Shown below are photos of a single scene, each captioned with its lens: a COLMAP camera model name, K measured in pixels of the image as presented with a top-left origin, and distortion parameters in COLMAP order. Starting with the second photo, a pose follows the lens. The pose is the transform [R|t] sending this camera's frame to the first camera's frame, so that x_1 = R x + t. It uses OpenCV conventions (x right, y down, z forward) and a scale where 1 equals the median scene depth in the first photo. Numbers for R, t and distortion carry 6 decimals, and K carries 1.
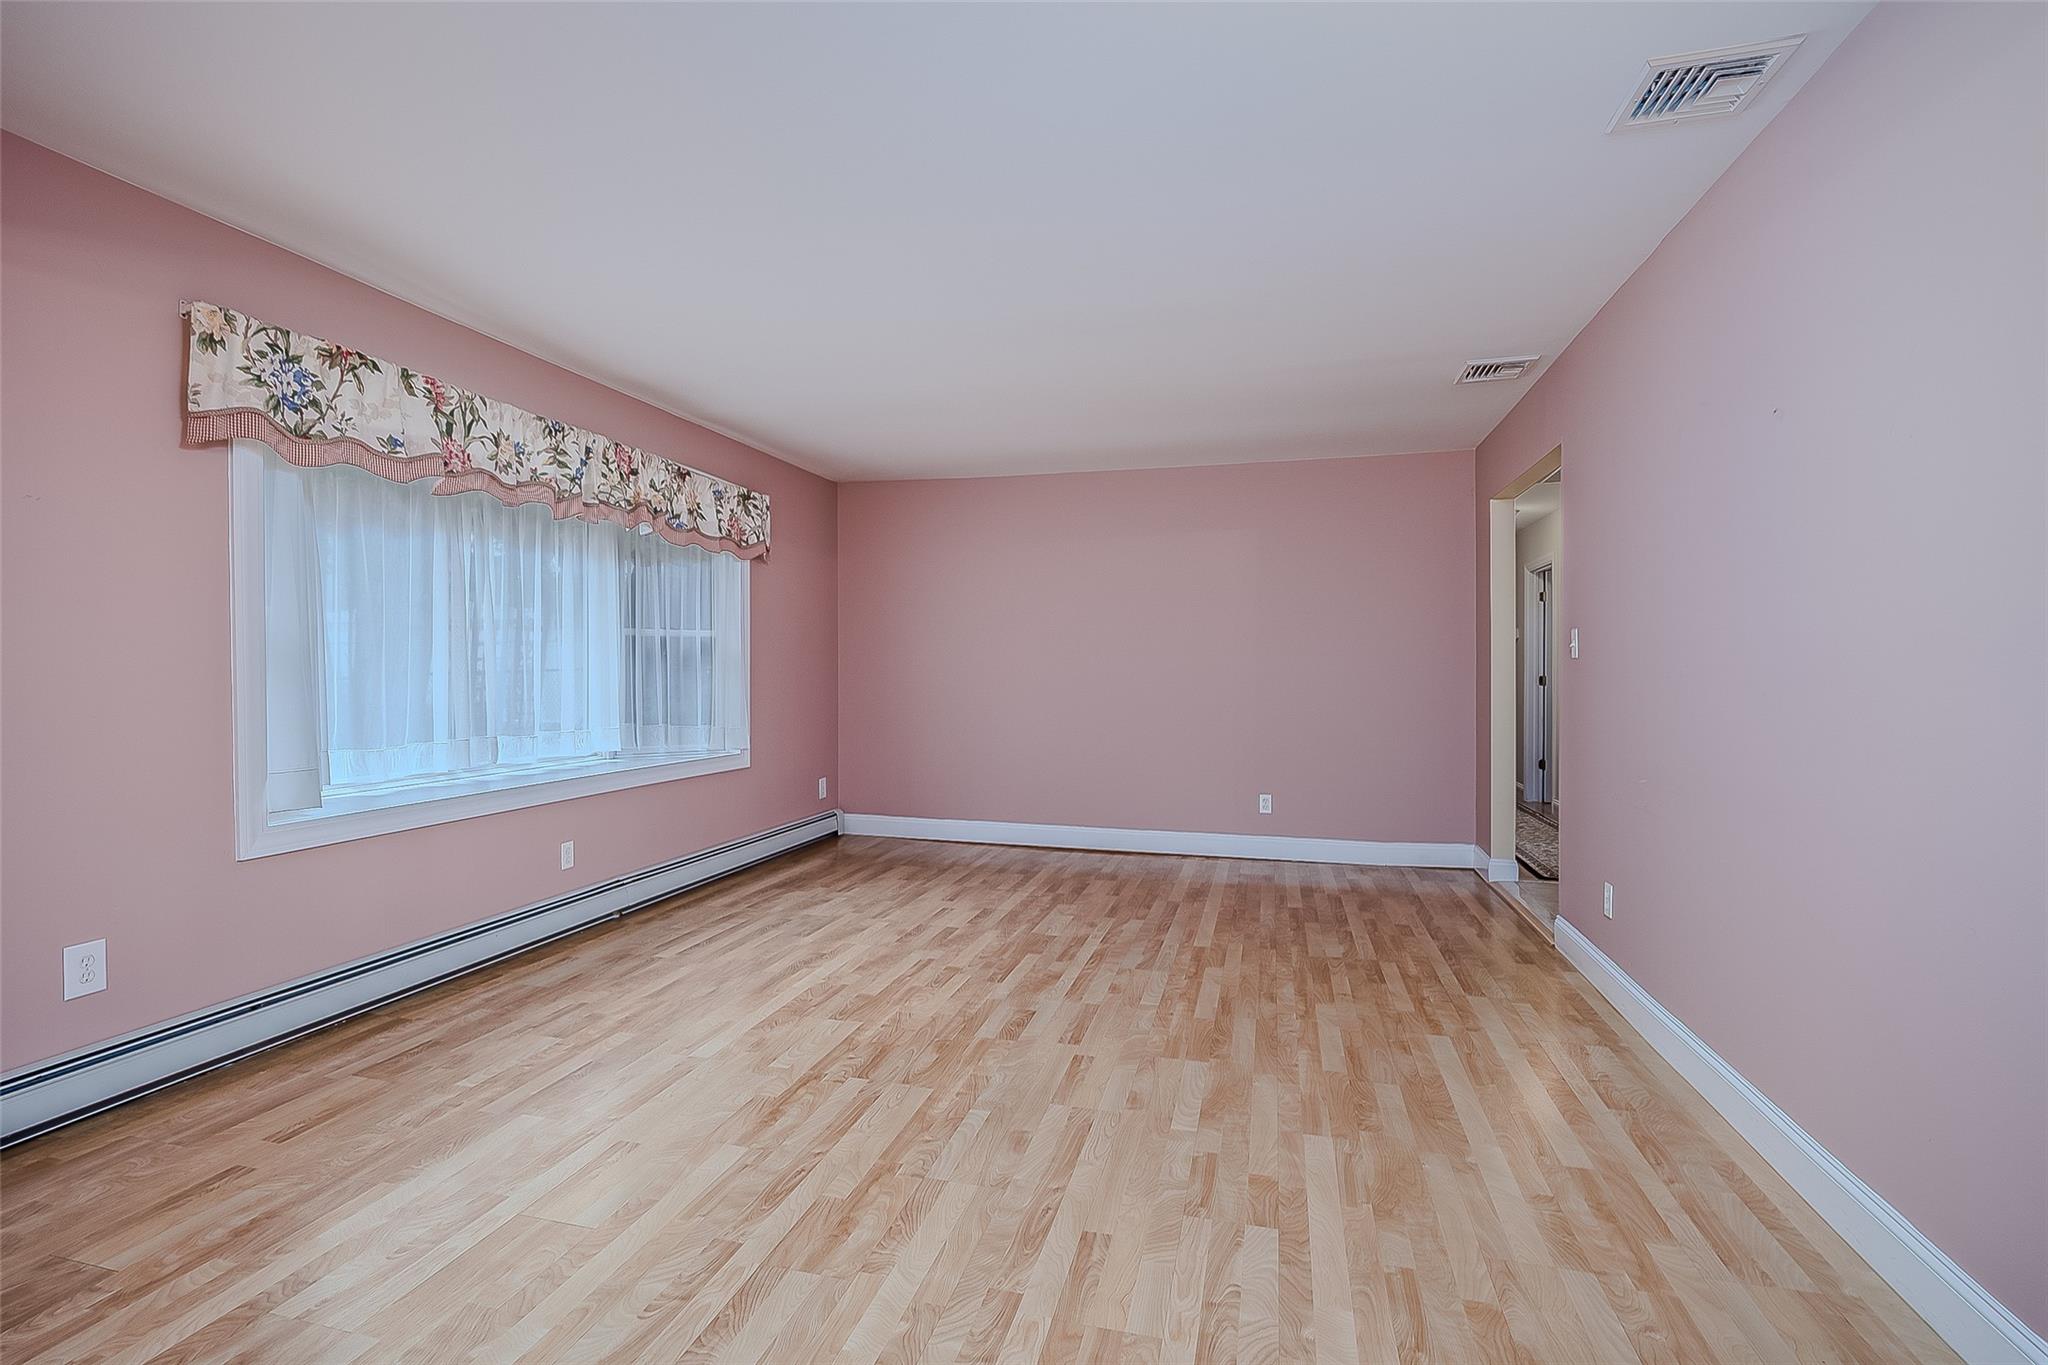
lens RADIAL K [[964.5, 0, 1022.8], [0, 964.5, 676.9], [0, 0, 1]] dist [-0.003477, -0.000573]
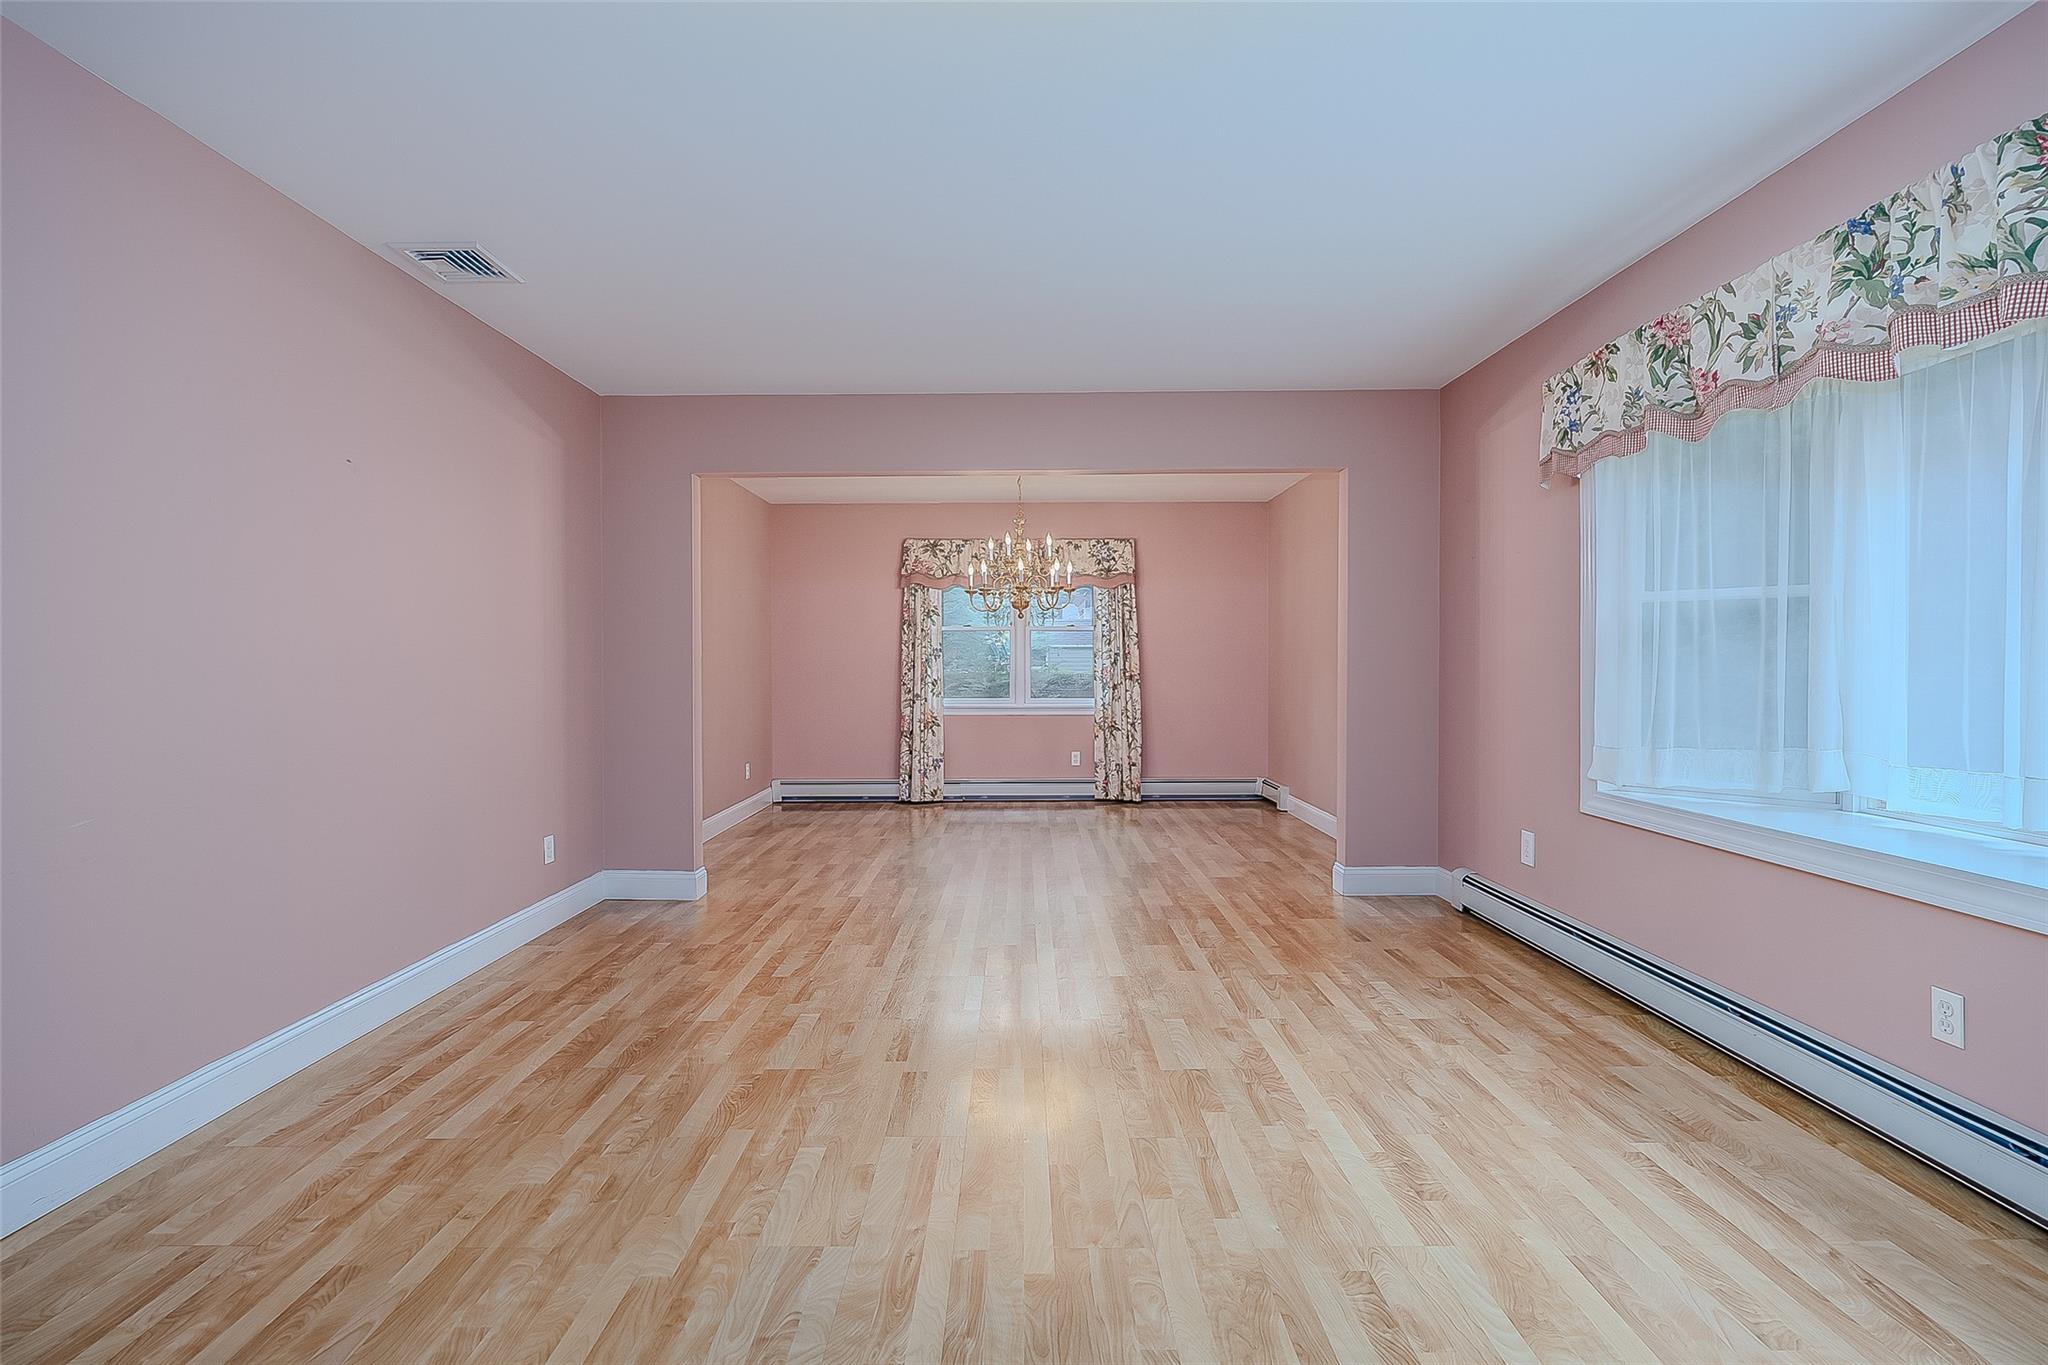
lens RADIAL K [[964.5, 0, 1018.5], [0, 964.5, 680.4], [0, 0, 1]] dist [-0.003477, -0.000573]
pose [[-0.968159, 0.008535, -0.250192, 0.167943], [0.001923, 0.999643, 0.026660, -0.009390], [0.250330, 0.025330, -0.967829, 1.792395]]
